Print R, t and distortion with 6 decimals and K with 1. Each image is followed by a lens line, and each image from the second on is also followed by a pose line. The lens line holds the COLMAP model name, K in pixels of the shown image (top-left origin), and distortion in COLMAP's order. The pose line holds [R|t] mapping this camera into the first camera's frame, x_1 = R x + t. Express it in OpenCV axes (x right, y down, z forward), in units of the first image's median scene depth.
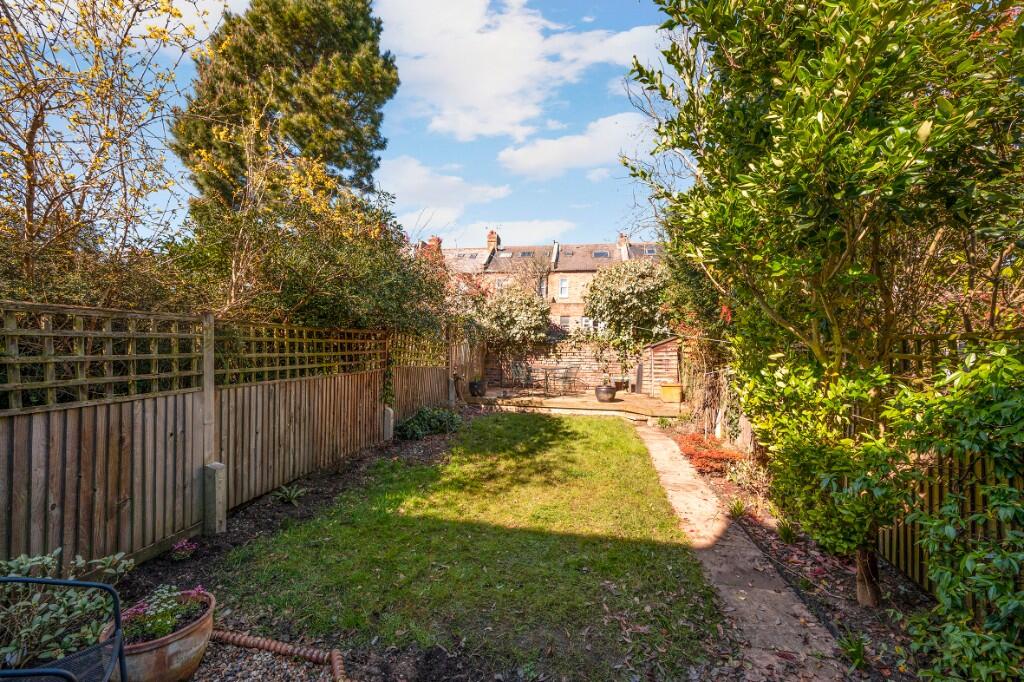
lens RADIAL K [[409.9, 0, 513.4], [0, 409.9, 344.1], [0, 0, 1]] dist [0.000533, -0.000068]
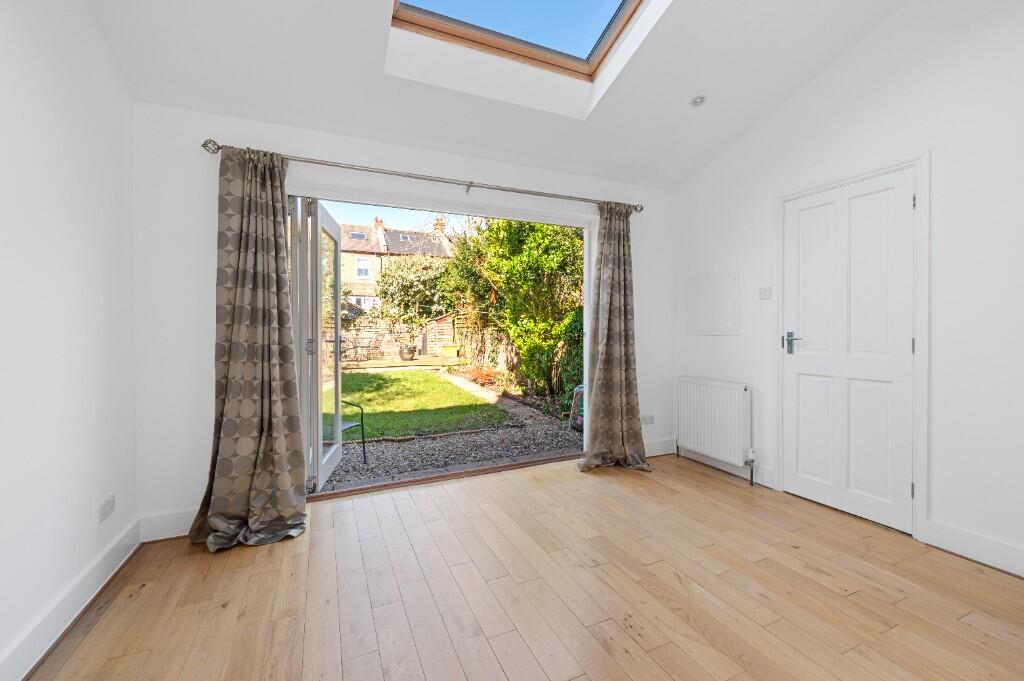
lens RADIAL K [[412.8, 0, 509.4], [0, 412.8, 330.7], [0, 0, 1]] dist [-0.000849, -0.000035]
pose [[0.826588, -0.028929, 0.562063, -0.228244], [0.019082, 0.999544, 0.023383, 0.013935], [-0.562483, -0.008603, 0.826764, -0.285313]]
